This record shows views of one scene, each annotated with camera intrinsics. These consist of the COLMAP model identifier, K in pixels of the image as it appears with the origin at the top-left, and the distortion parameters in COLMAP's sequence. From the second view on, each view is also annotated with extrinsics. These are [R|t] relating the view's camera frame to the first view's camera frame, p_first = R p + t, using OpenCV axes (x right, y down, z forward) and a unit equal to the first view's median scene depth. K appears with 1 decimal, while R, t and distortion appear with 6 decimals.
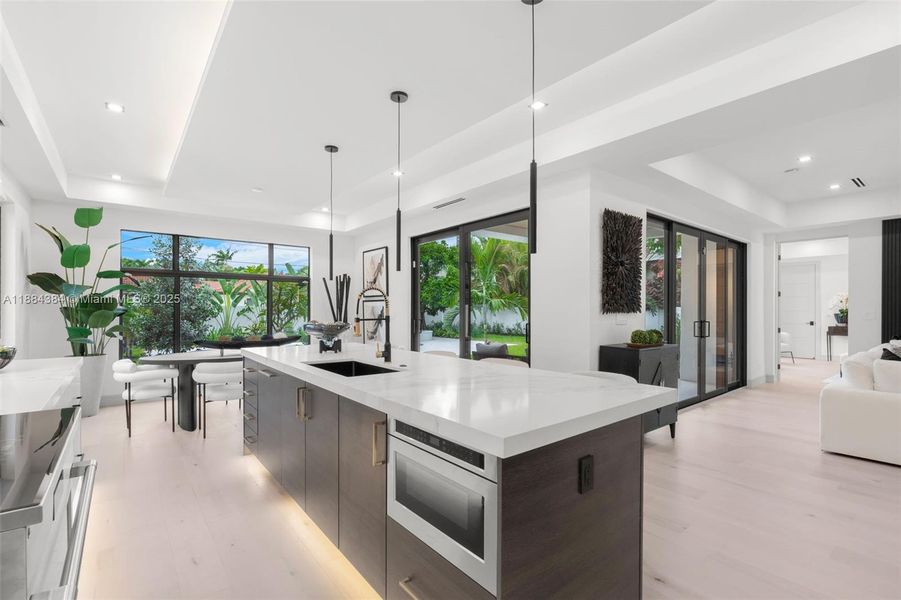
lens RADIAL K [[411.2, 0, 445.4], [0, 411.2, 306.9], [0, 0, 1]] dist [-0.008699, 0.000025]
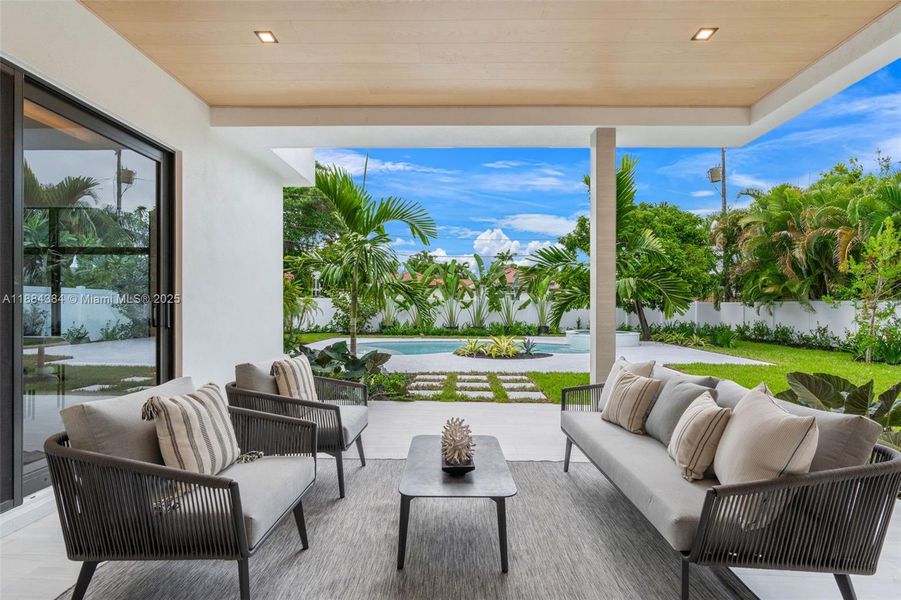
lens RADIAL K [[411.2, 0, 447.9], [0, 411.2, 303.9], [0, 0, 1]] dist [-0.008699, 0.000025]
pose [[0.770155, 0.002506, -0.637852, 0.534410], [-0.003990, 0.999992, -0.000889, 0.029592], [0.637845, 0.003230, 0.770158, 0.772815]]
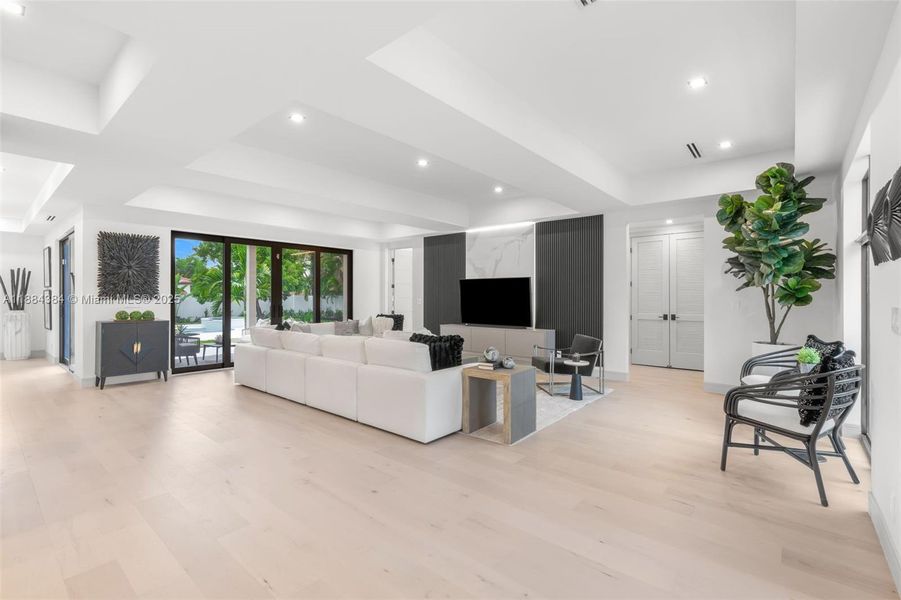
lens RADIAL K [[411.2, 0, 447.1], [0, 411.2, 299.1], [0, 0, 1]] dist [-0.008699, 0.000025]
pose [[0.980898, -0.001878, 0.194511, 0.789195], [-0.000130, 0.999947, 0.010308, -0.001852], [-0.194521, -0.010136, 0.980846, -0.439994]]
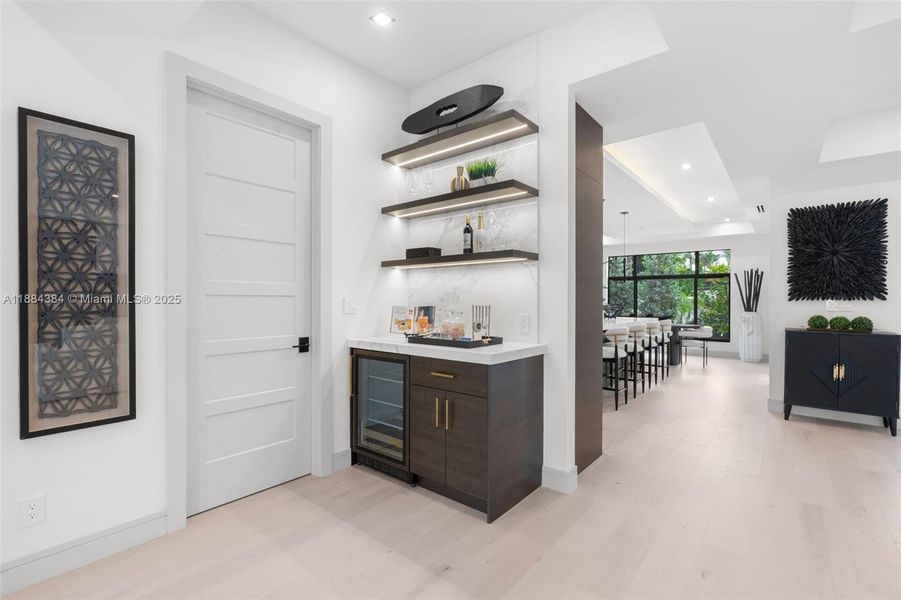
lens RADIAL K [[411.2, 0, 453.6], [0, 411.2, 301.8], [0, 0, 1]] dist [-0.008699, 0.000025]
pose [[0.217139, 0.003386, -0.976135, 0.754725], [0.002379, 0.999989, 0.003997, 0.008276], [0.976138, -0.003190, 0.217129, -0.105617]]
